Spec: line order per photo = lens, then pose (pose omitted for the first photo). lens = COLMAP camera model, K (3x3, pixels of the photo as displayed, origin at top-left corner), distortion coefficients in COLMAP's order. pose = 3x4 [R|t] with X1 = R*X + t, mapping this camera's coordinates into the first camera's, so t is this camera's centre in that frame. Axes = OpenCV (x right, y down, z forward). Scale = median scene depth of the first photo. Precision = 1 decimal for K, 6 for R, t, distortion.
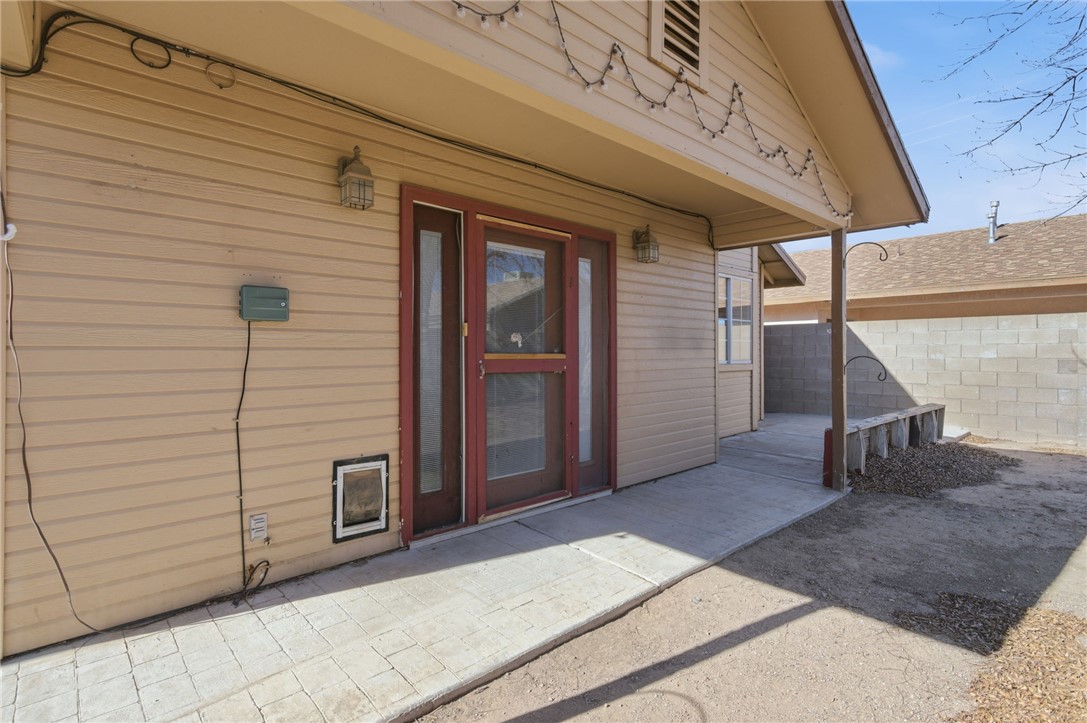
lens RADIAL K [[530.4, 0, 540.1], [0, 530.4, 357.6], [0, 0, 1]] dist [-0.000264, -0.000564]
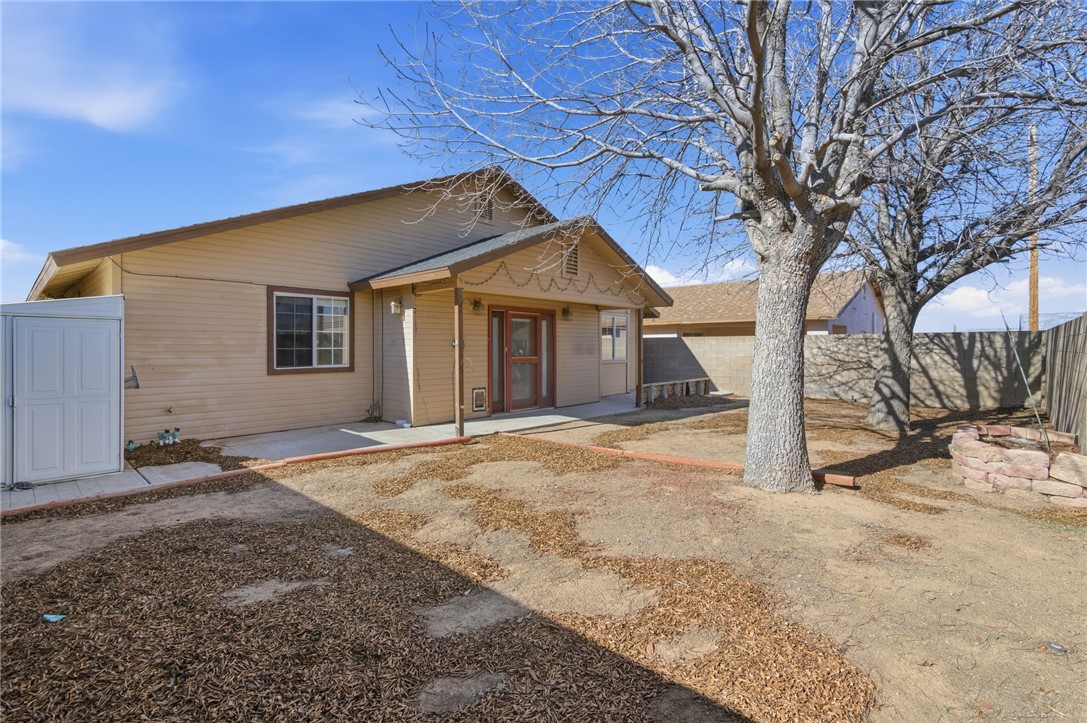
lens RADIAL K [[518.9, 0, 542.6], [0, 518.9, 354.7], [0, 0, 1]] dist [0.001162, -0.000386]
pose [[0.996140, -0.000765, 0.087770, -0.168349], [0.000383, 0.999990, 0.004367, -0.028738], [-0.087772, -0.004316, 0.996131, -1.768602]]
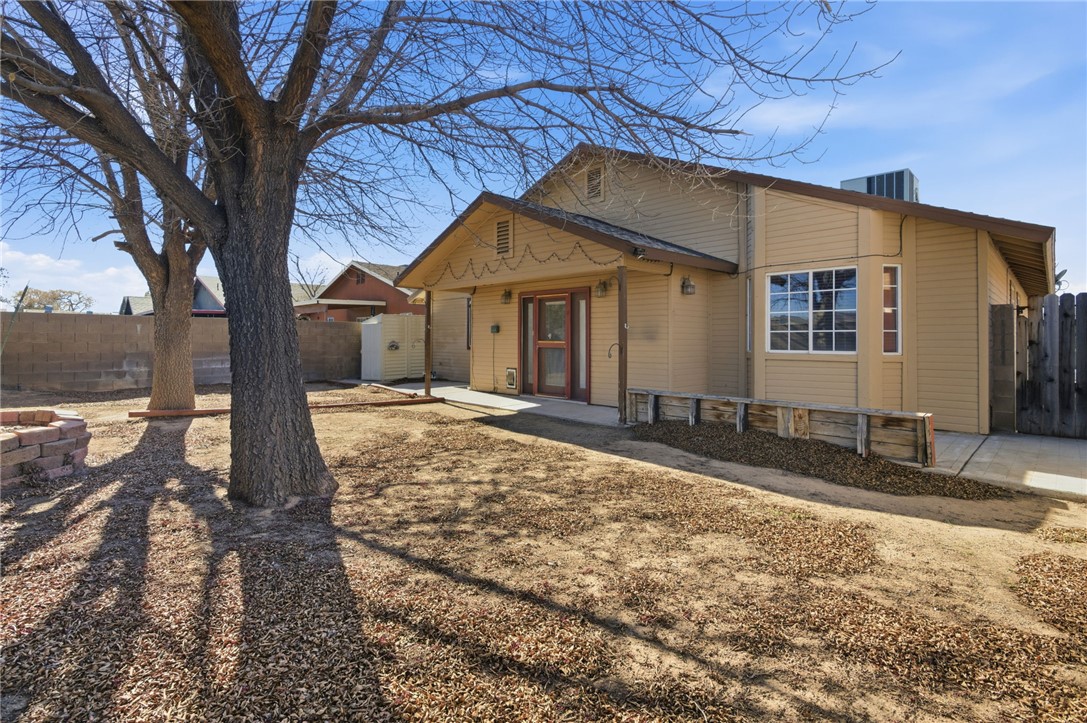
lens RADIAL K [[498.1, 0, 541.2], [0, 498.1, 347.9], [0, 0, 1]] dist [0.003764, 0.000186]
pose [[0.041580, 0.027961, -0.998744, 2.451702], [0.000881, 0.999607, 0.028022, -0.043928], [0.999135, -0.002045, 0.041539, 0.800830]]
